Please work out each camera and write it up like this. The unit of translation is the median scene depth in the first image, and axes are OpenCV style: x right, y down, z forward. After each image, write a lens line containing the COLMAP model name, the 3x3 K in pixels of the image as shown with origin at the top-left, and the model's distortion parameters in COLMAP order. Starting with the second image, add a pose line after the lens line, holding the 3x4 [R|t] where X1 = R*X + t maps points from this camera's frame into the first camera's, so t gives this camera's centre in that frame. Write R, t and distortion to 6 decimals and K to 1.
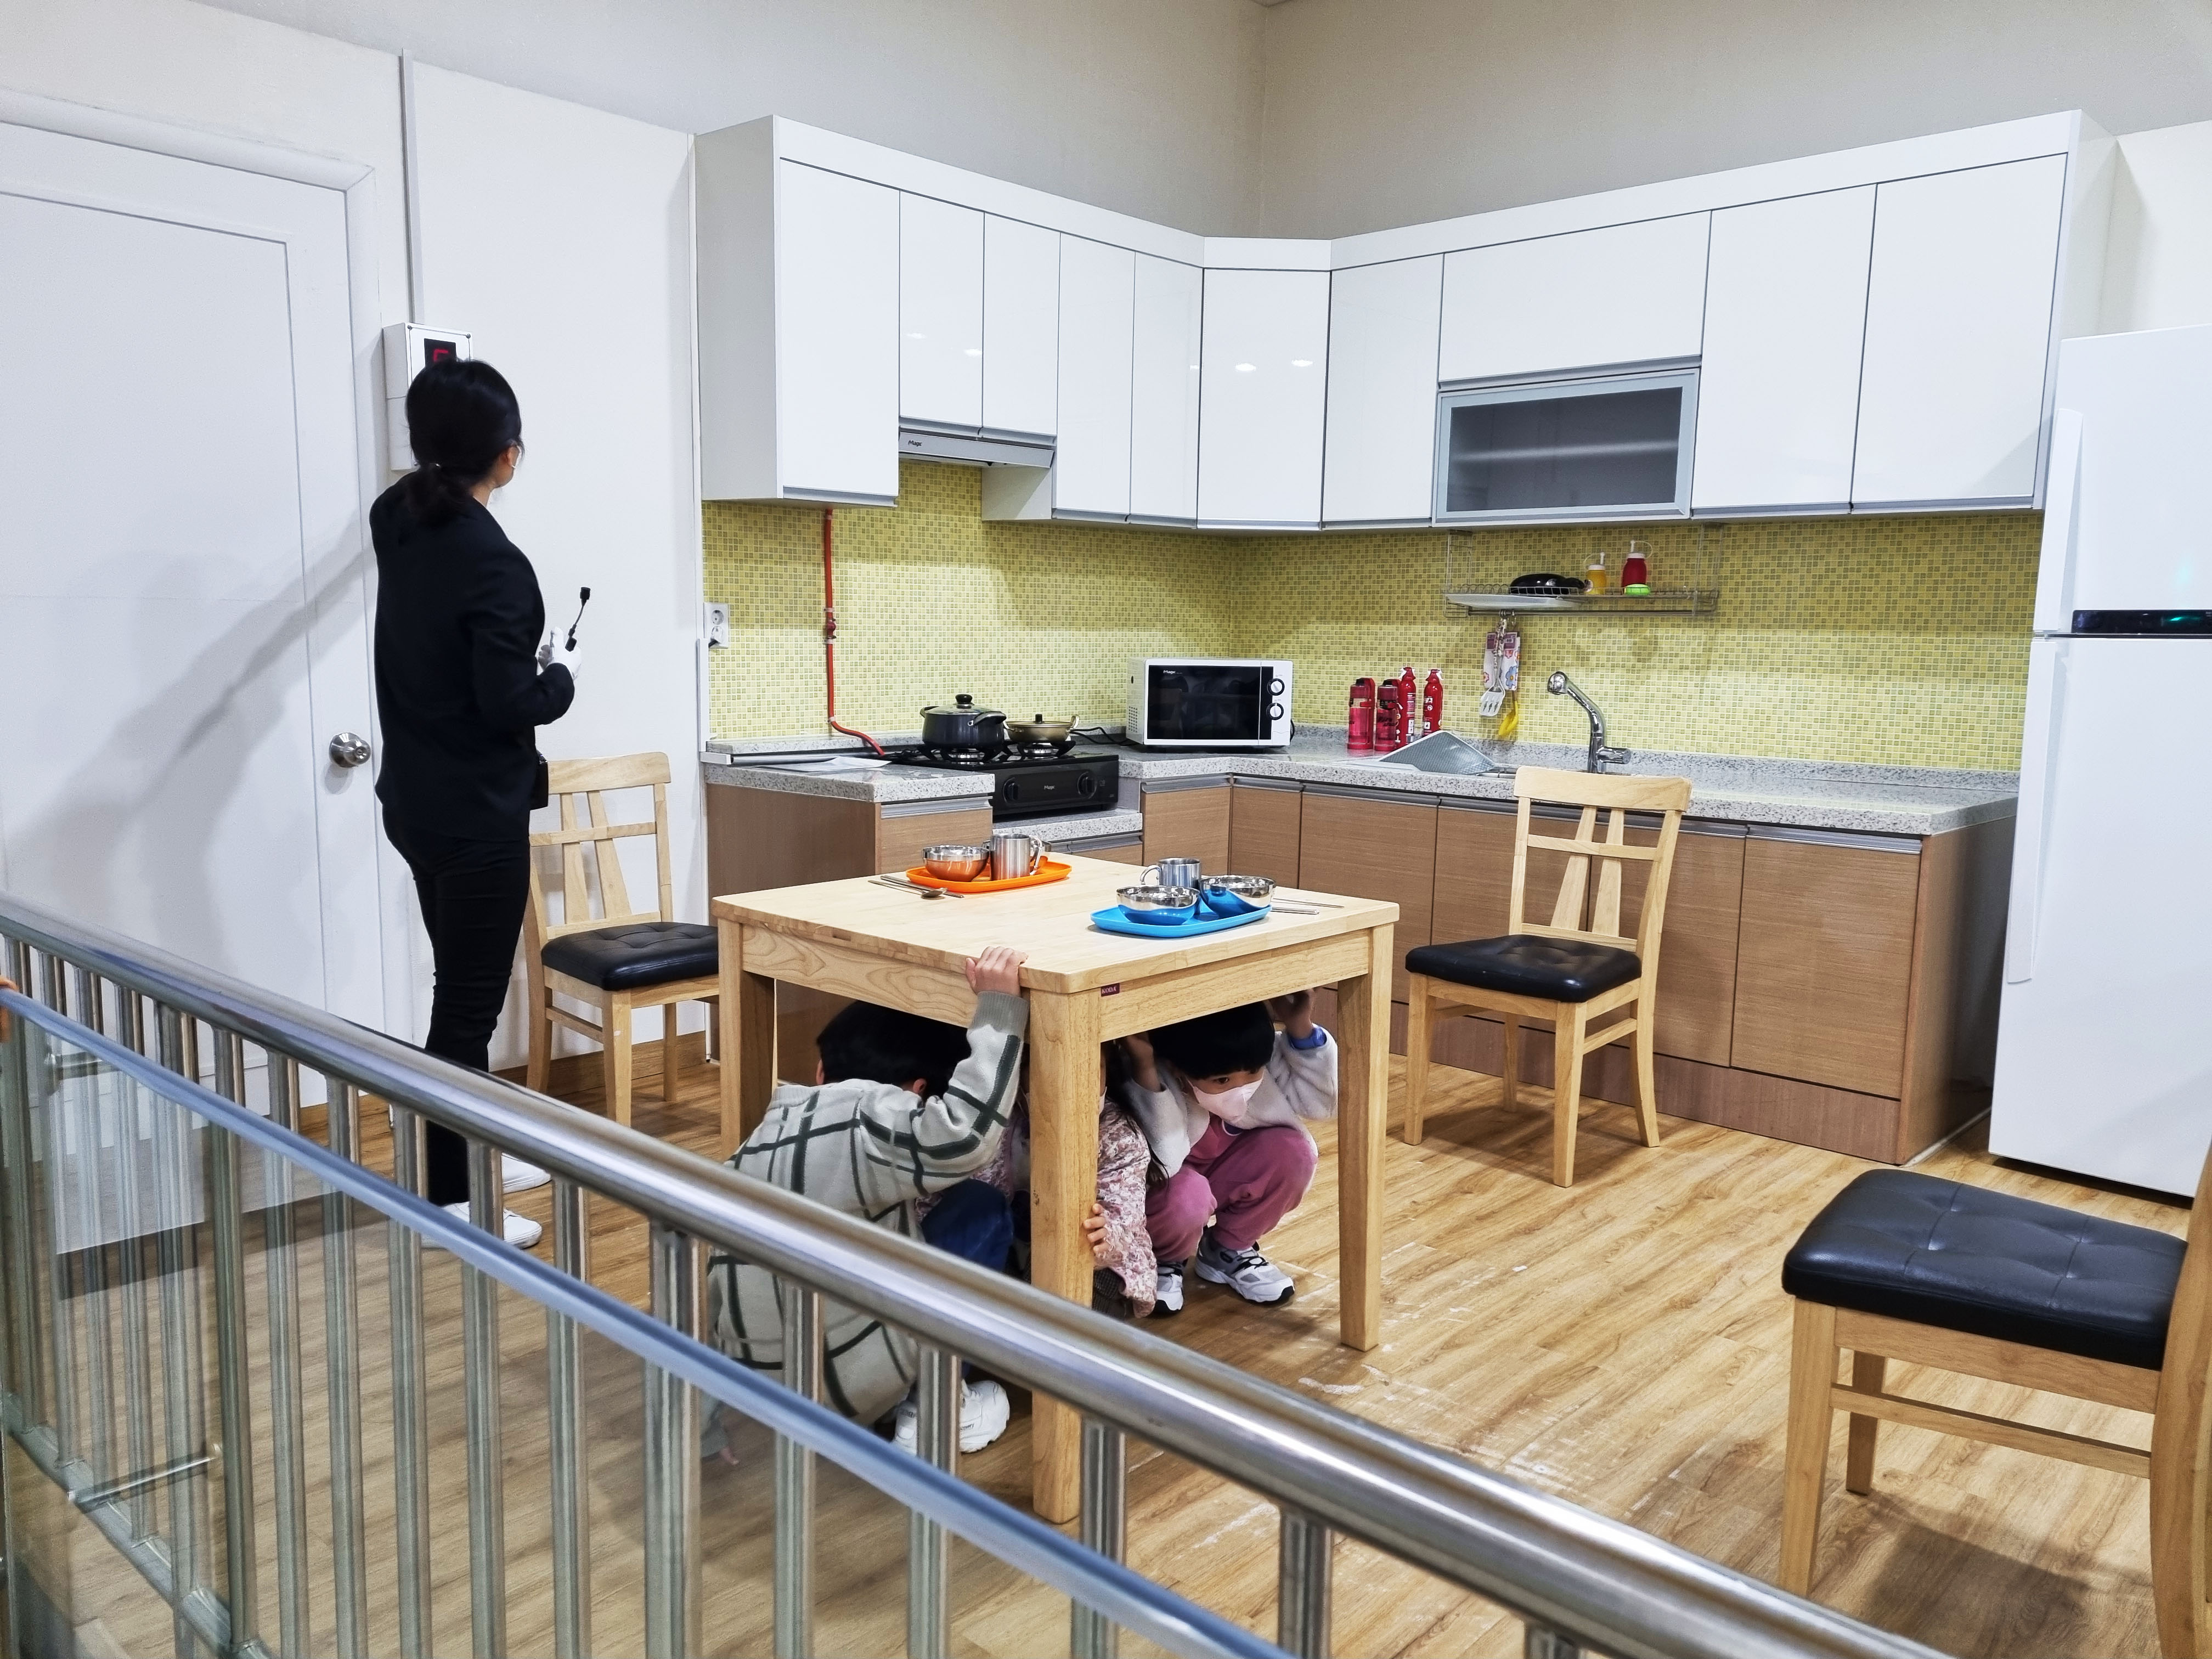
lens RADIAL K [[1660.9, 0, 1102.0], [0, 1660.9, 827.3], [0, 0, 1]] dist [0.062149, -0.029983]
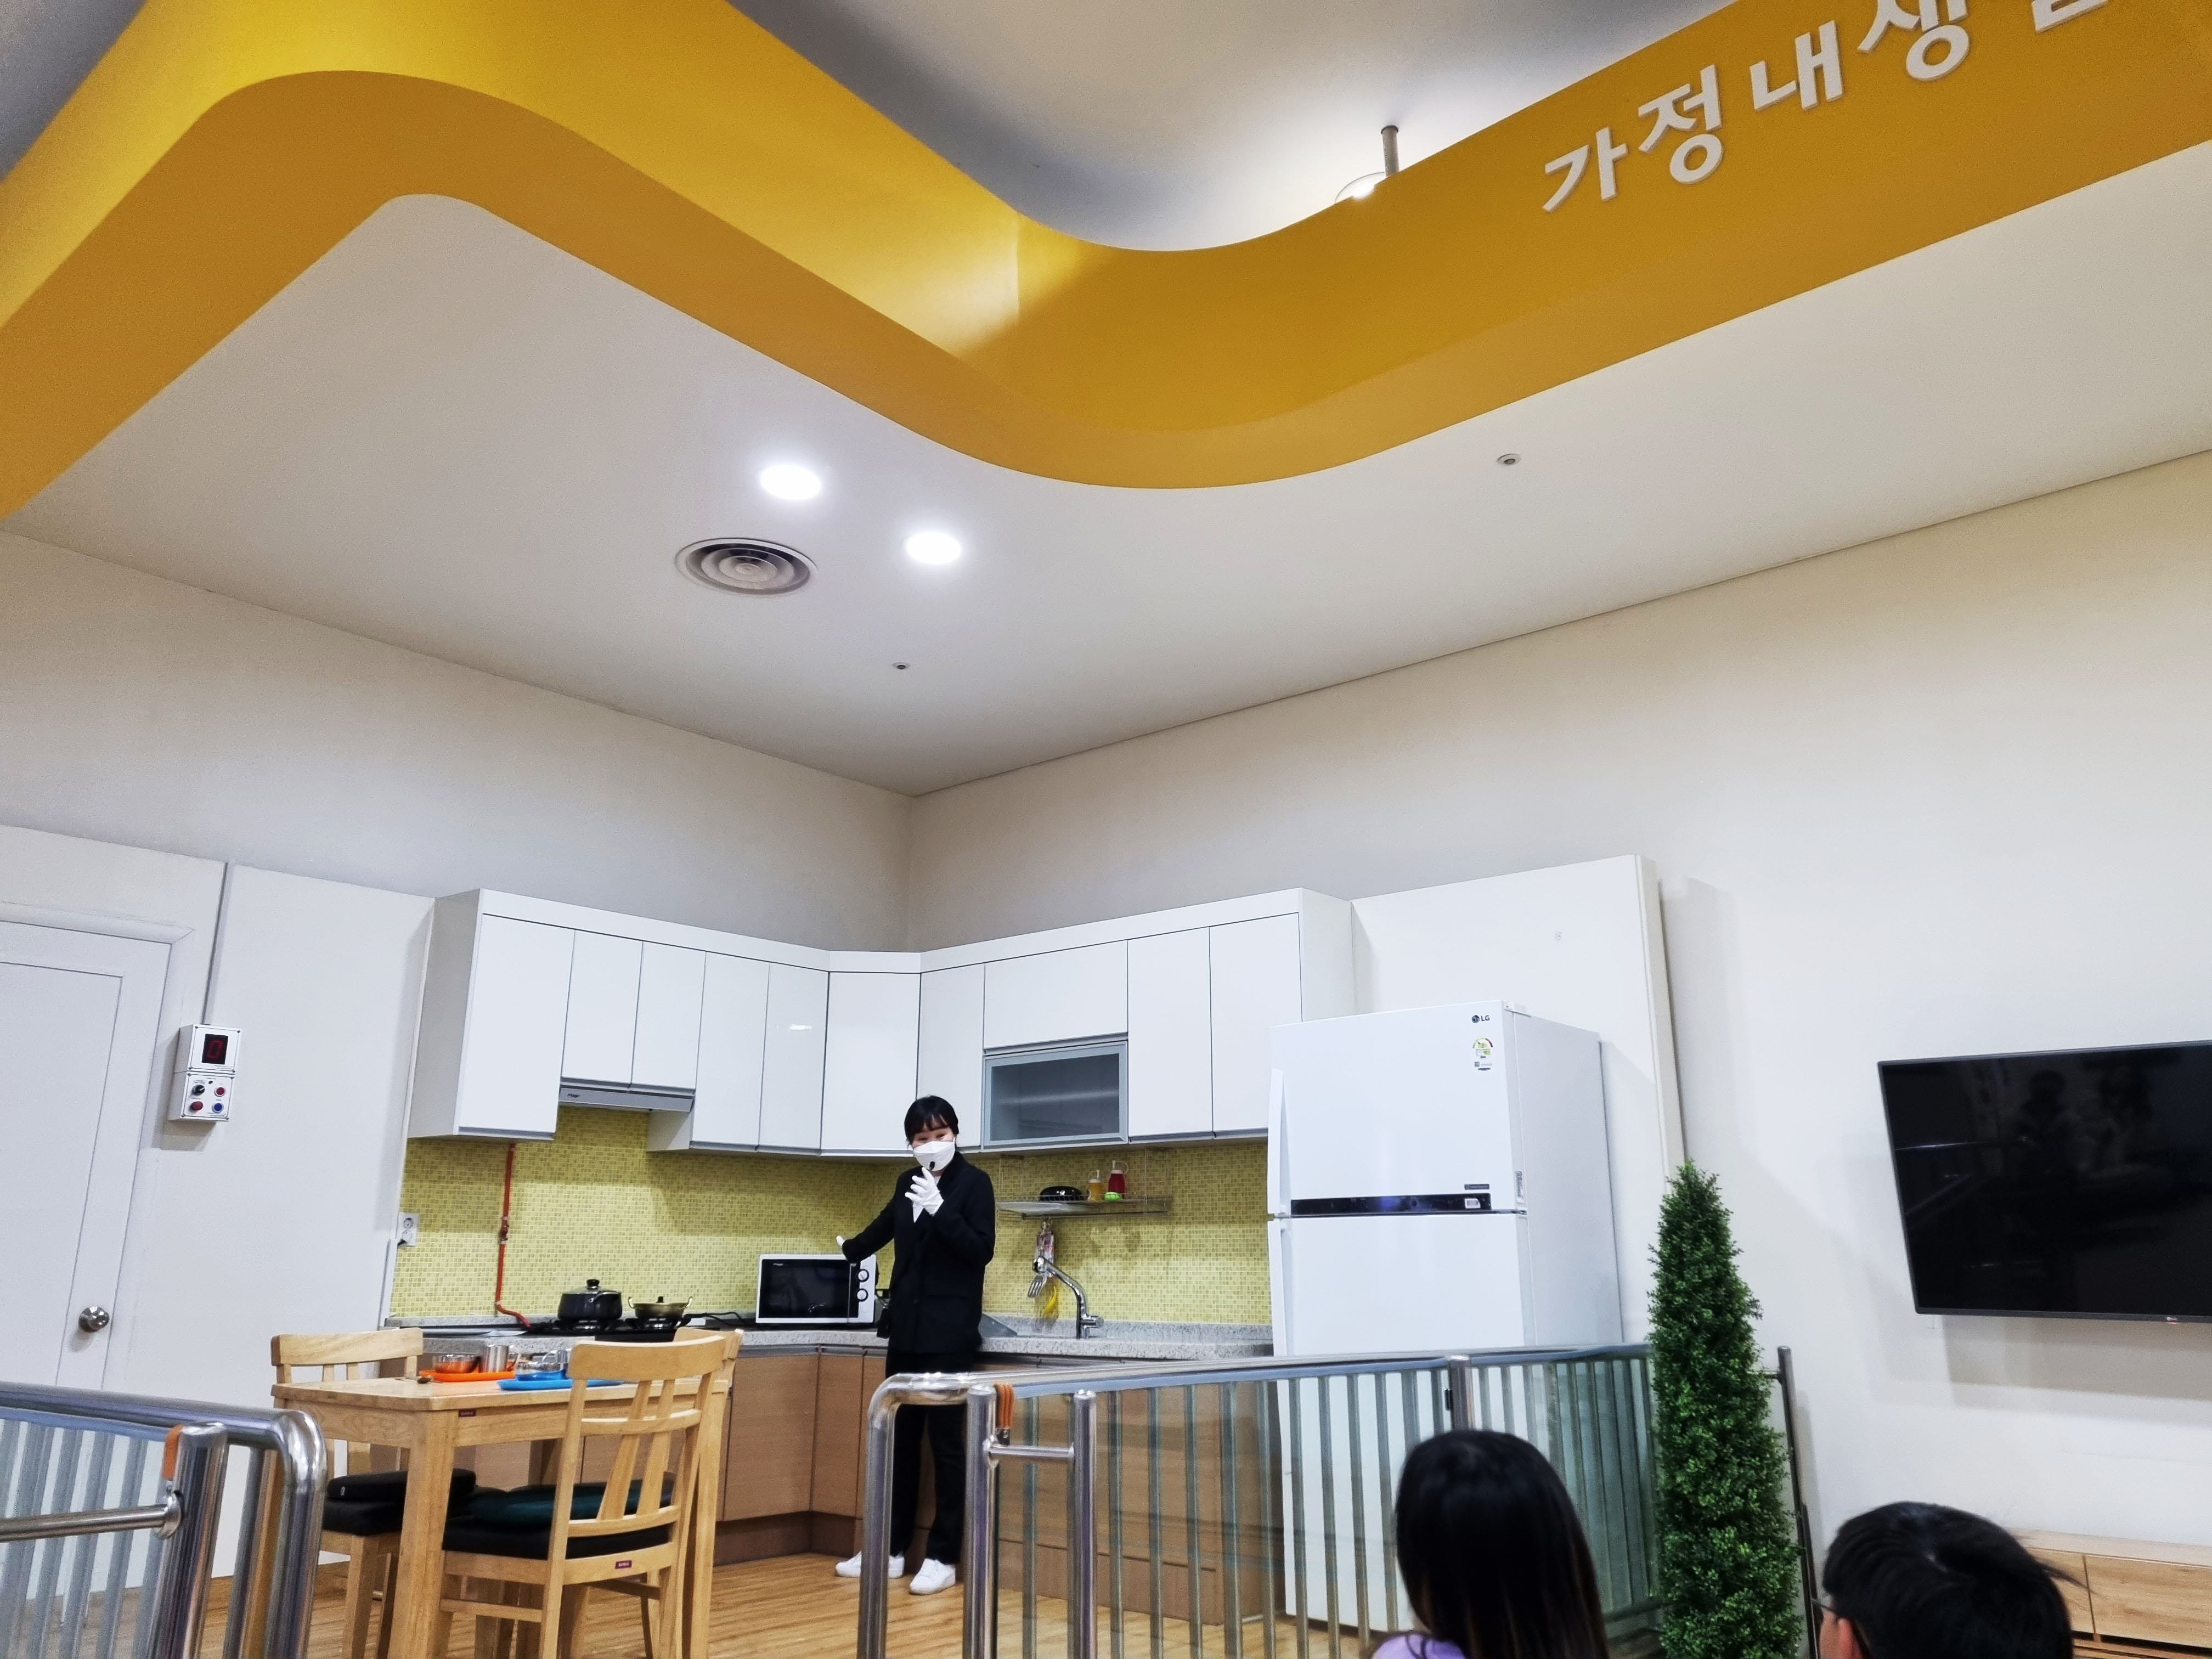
lens RADIAL K [[1660.9, 0, 1117.9], [0, 1660.9, 838.7], [0, 0, 1]] dist [0.062149, -0.029983]
pose [[0.999573, -0.003685, 0.028974, 0.292252], [0.014176, 0.928536, -0.370973, 0.094867], [-0.025536, 0.371225, 0.928192, -0.387185]]
